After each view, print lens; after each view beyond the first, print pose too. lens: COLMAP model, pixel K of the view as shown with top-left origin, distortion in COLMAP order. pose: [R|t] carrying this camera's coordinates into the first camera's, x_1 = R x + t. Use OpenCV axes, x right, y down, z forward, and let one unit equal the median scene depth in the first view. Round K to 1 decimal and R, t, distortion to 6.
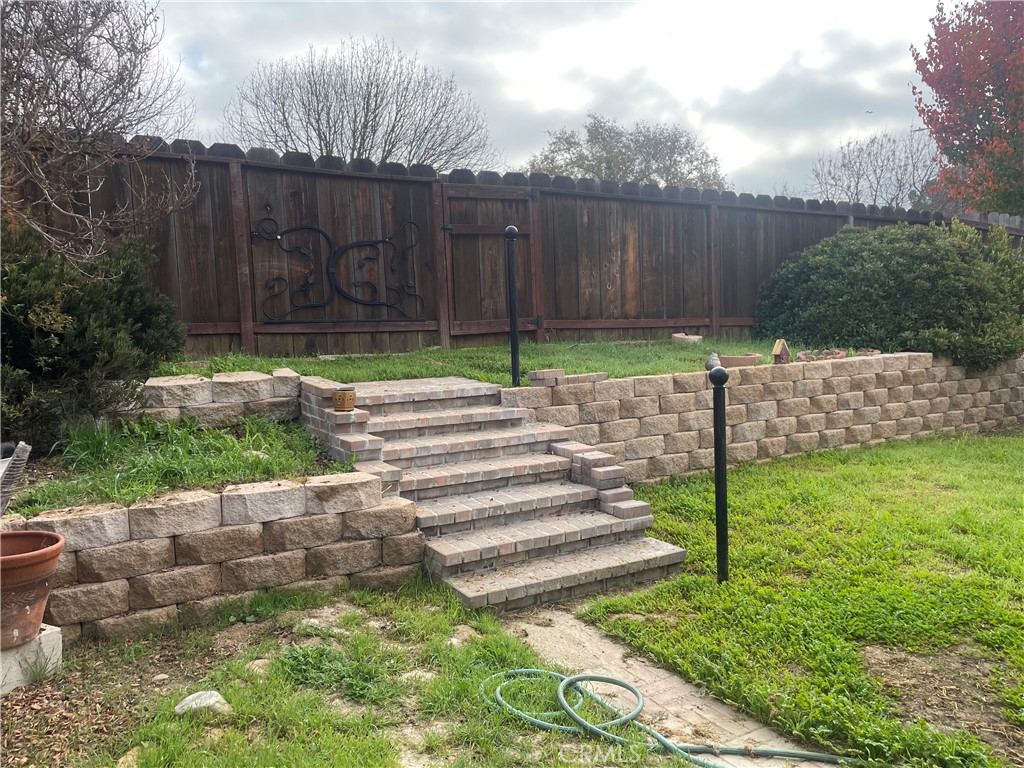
lens RADIAL K [[798.6, 0, 512.0], [0, 798.6, 384.0], [0, 0, 1]] dist [-0.003085, -0.005521]
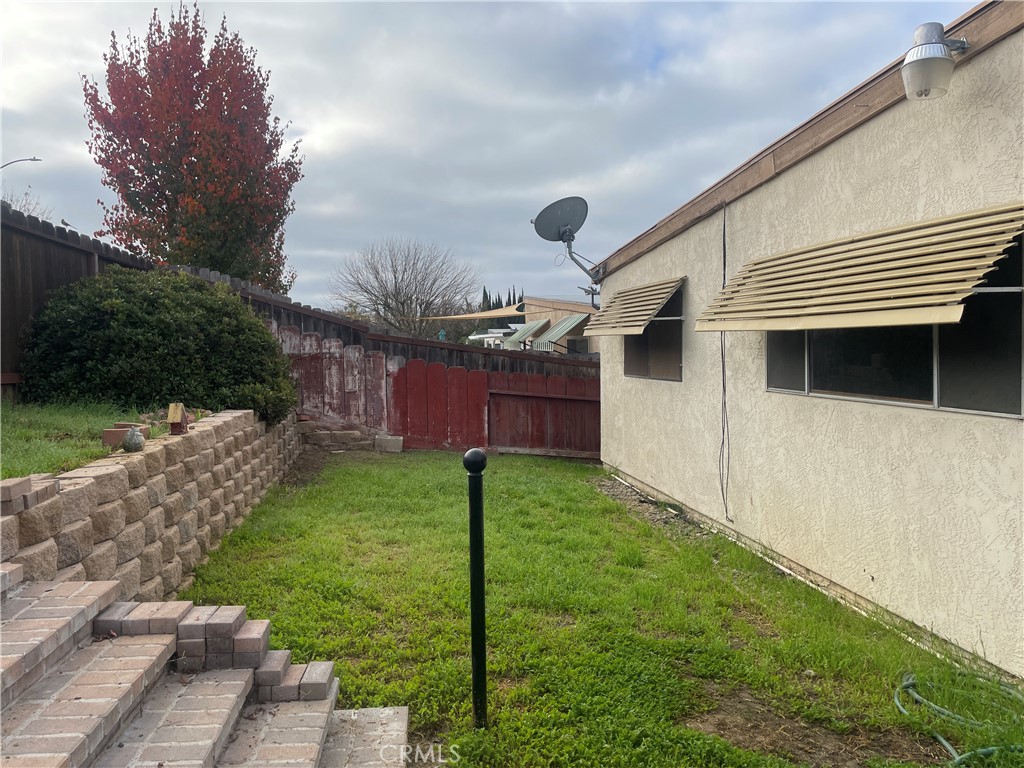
lens RADIAL K [[767.7, 0, 512.0], [0, 767.7, 384.0], [0, 0, 1]] dist [0.021372, -0.001240]
pose [[0.388667, -0.018287, 0.921197, -0.204343], [0.070263, 0.997480, -0.009844, -0.037203], [-0.918695, 0.068552, 0.388973, 0.330688]]
